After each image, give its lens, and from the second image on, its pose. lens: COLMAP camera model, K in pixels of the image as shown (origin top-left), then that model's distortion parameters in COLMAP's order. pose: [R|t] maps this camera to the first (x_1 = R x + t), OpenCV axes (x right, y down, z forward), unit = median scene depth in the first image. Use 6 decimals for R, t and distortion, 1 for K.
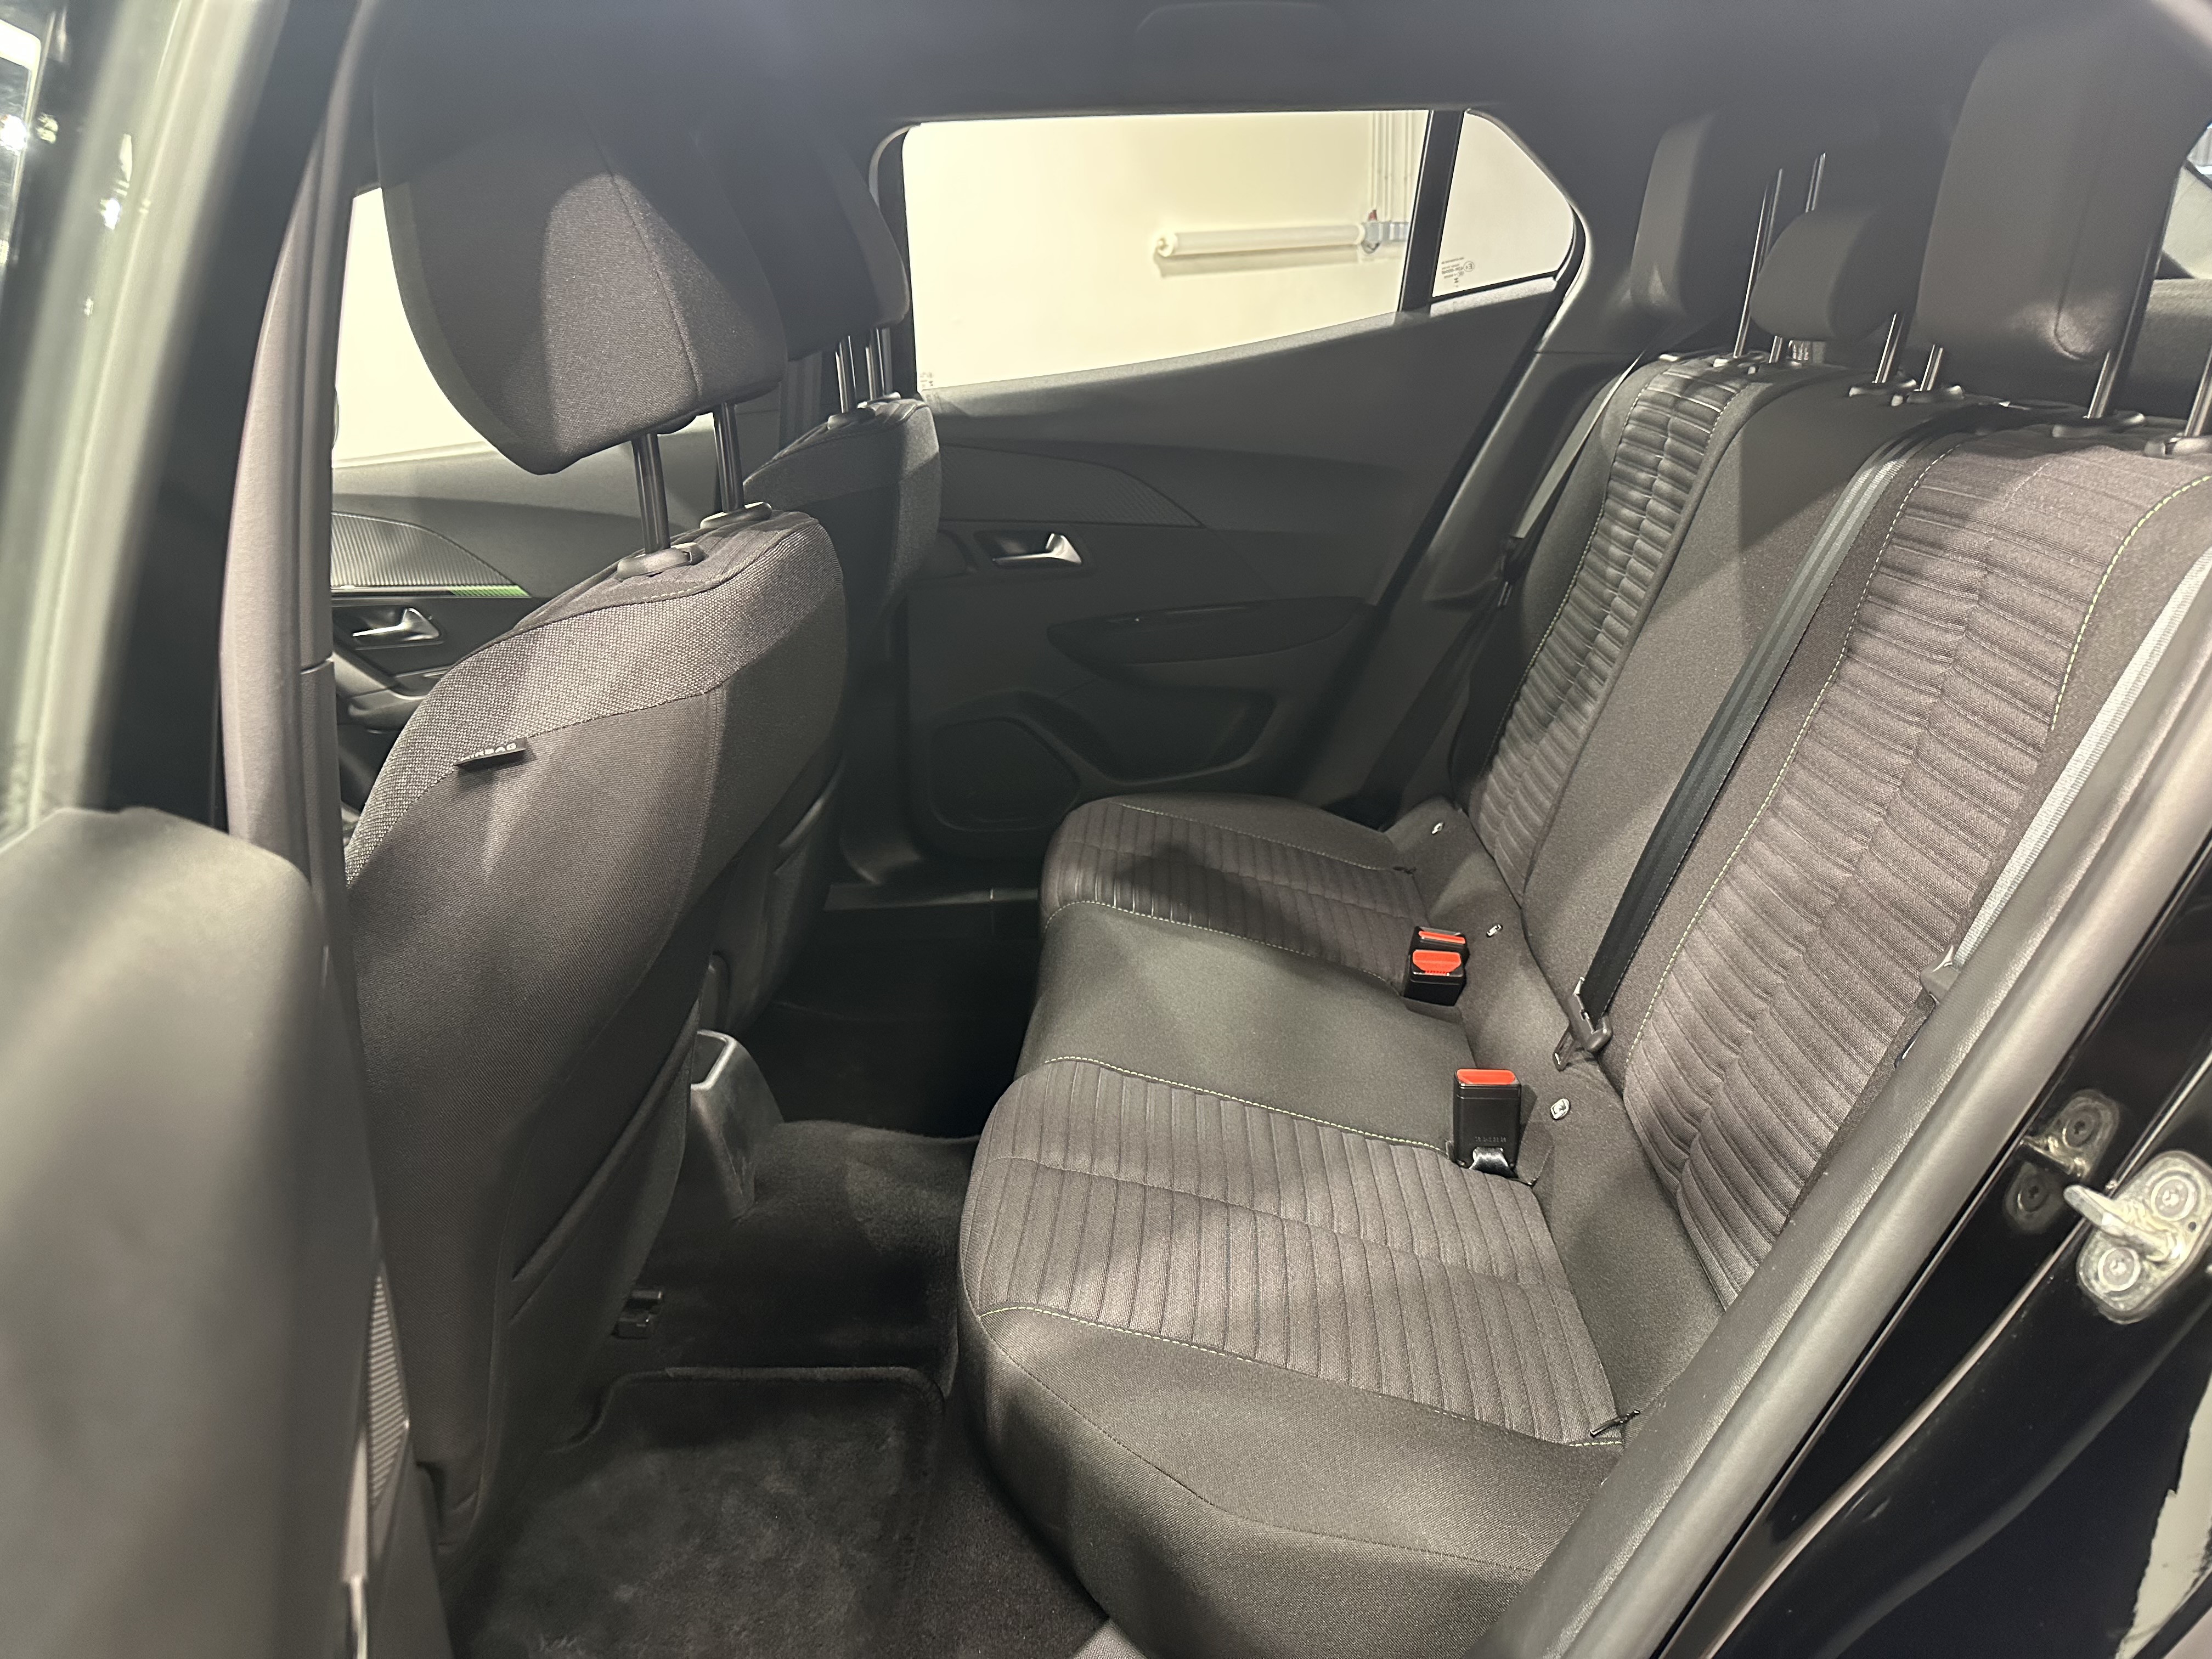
lens RADIAL K [[1561.1, 0, 1099.7], [0, 1561.1, 848.9], [0, 0, 1]] dist [0.036232, -0.063652]
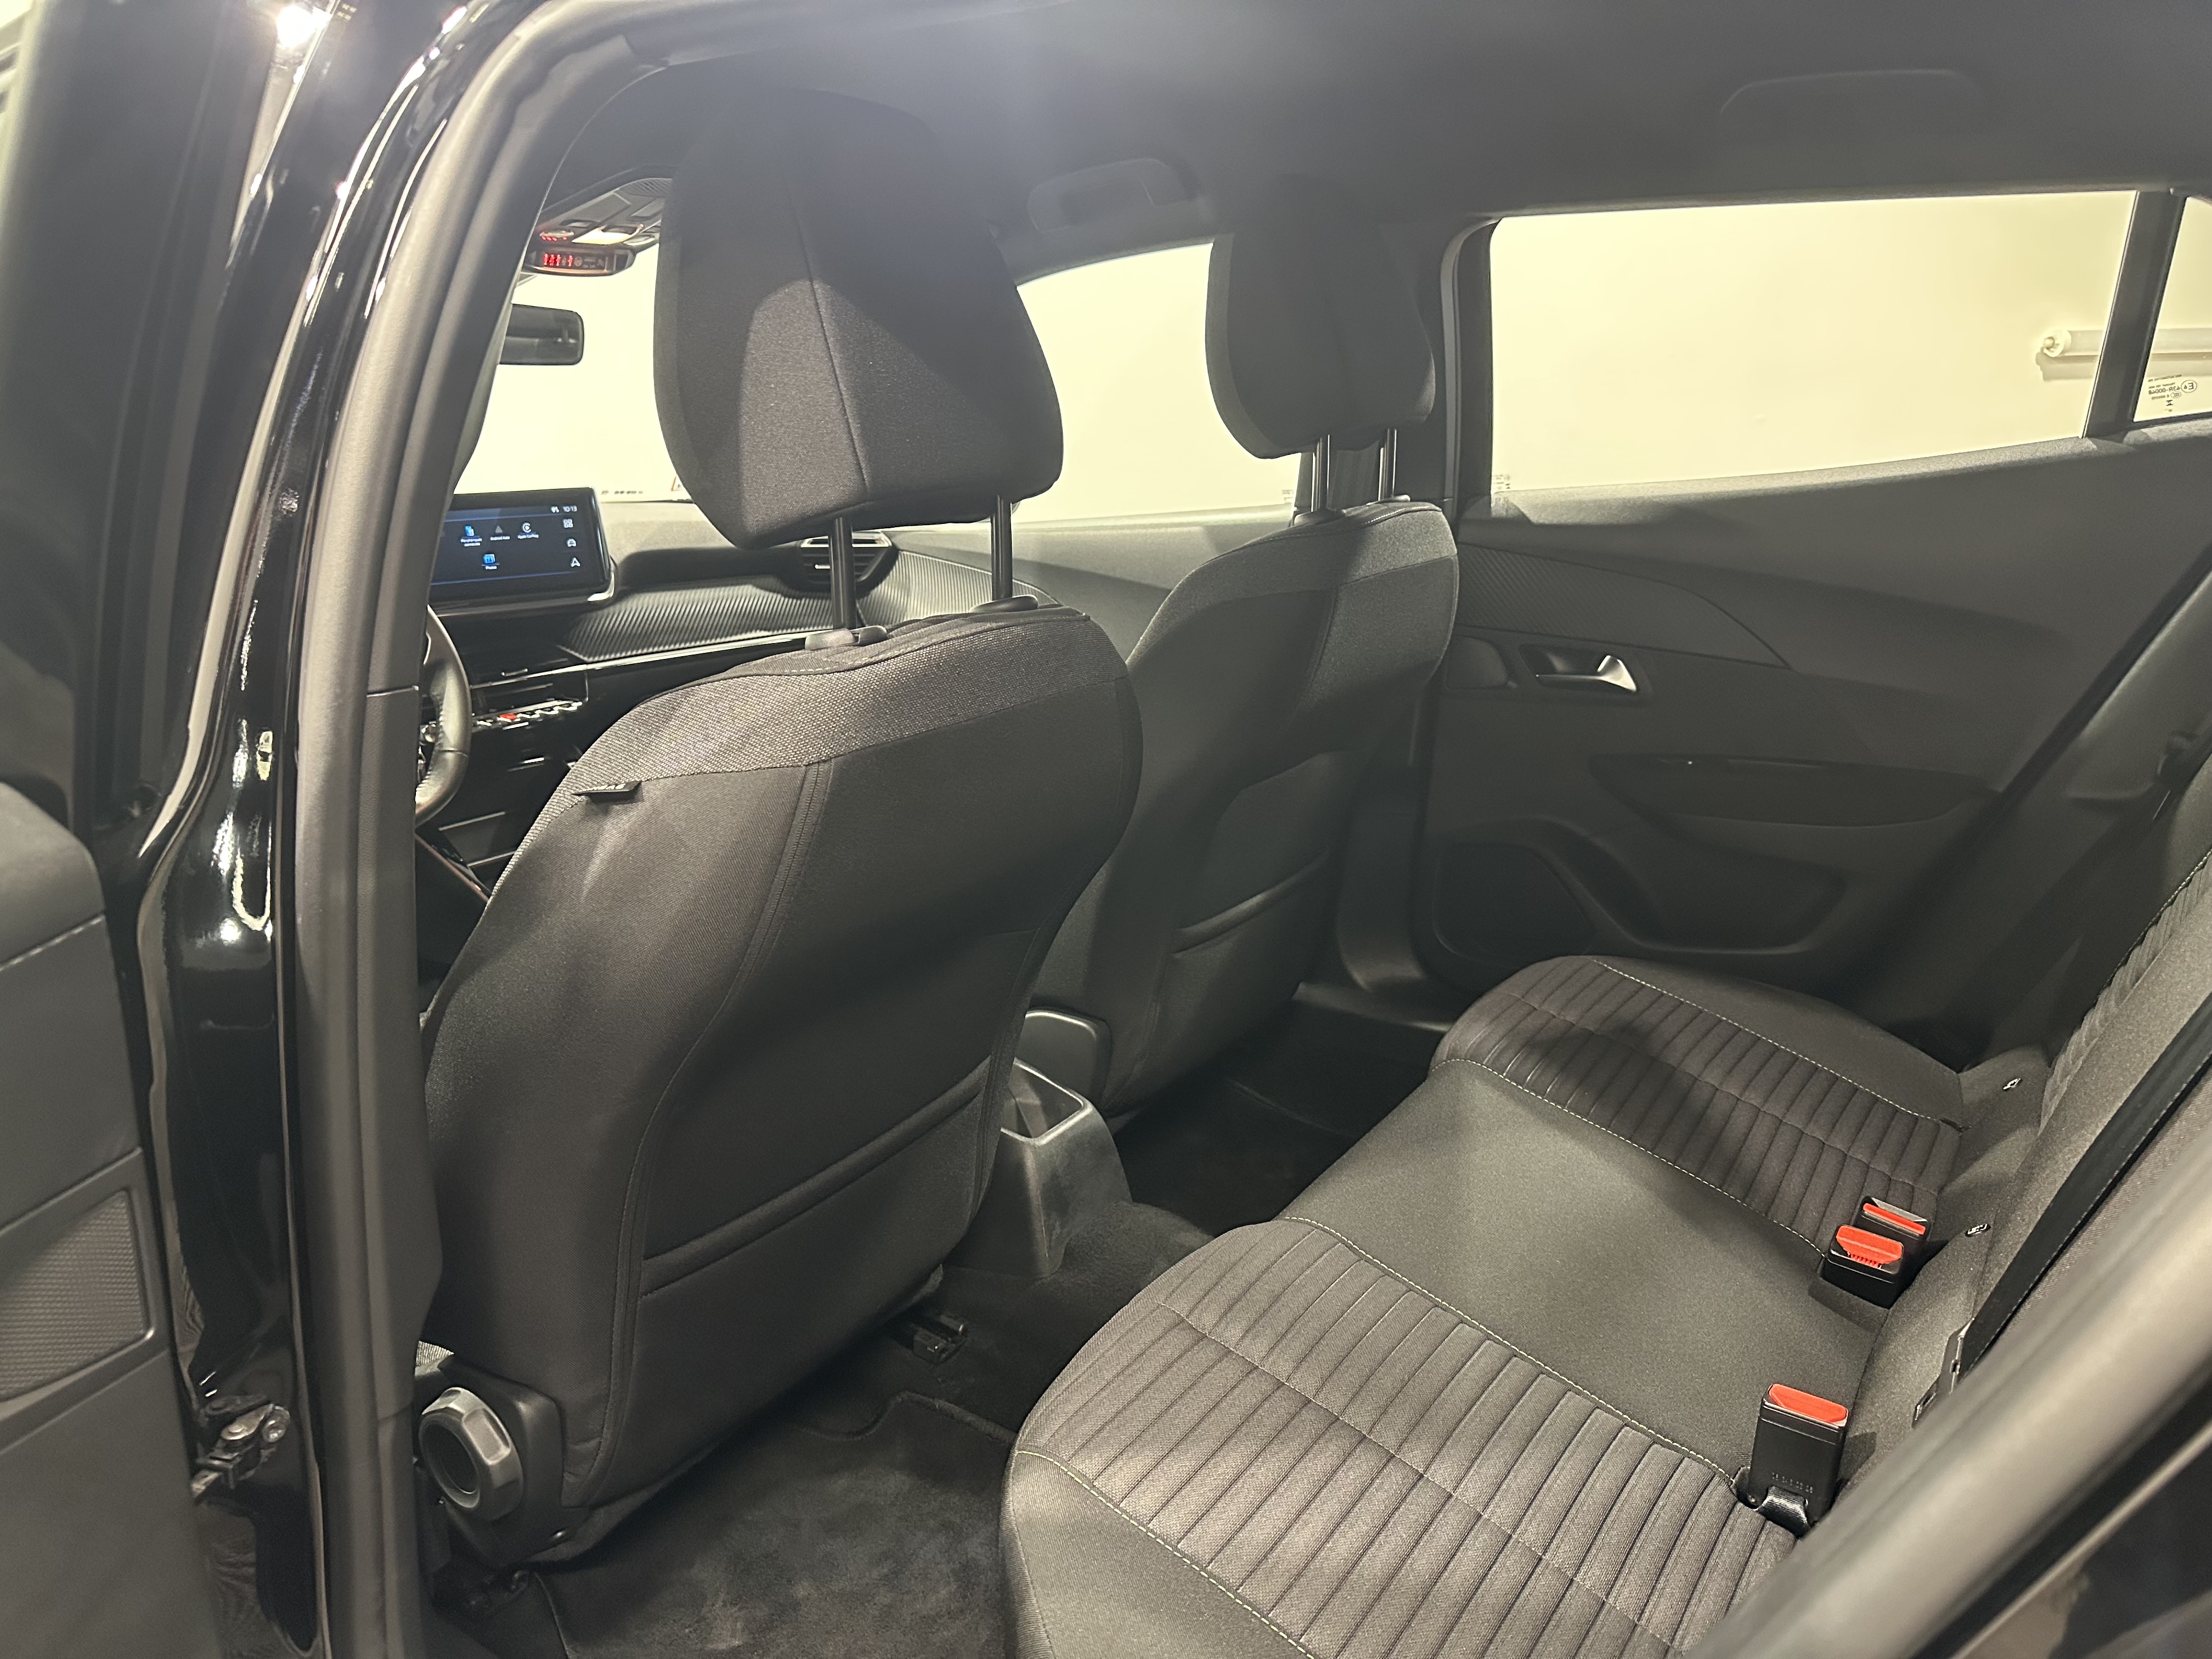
lens RADIAL K [[1561.1, 0, 1117.7], [0, 1561.1, 852.2], [0, 0, 1]] dist [0.036232, -0.063652]
pose [[0.850718, 0.181667, -0.493229, 0.237312], [-0.204187, 0.978896, 0.008368, -0.049599], [0.484340, 0.093593, 0.869859, 0.103634]]
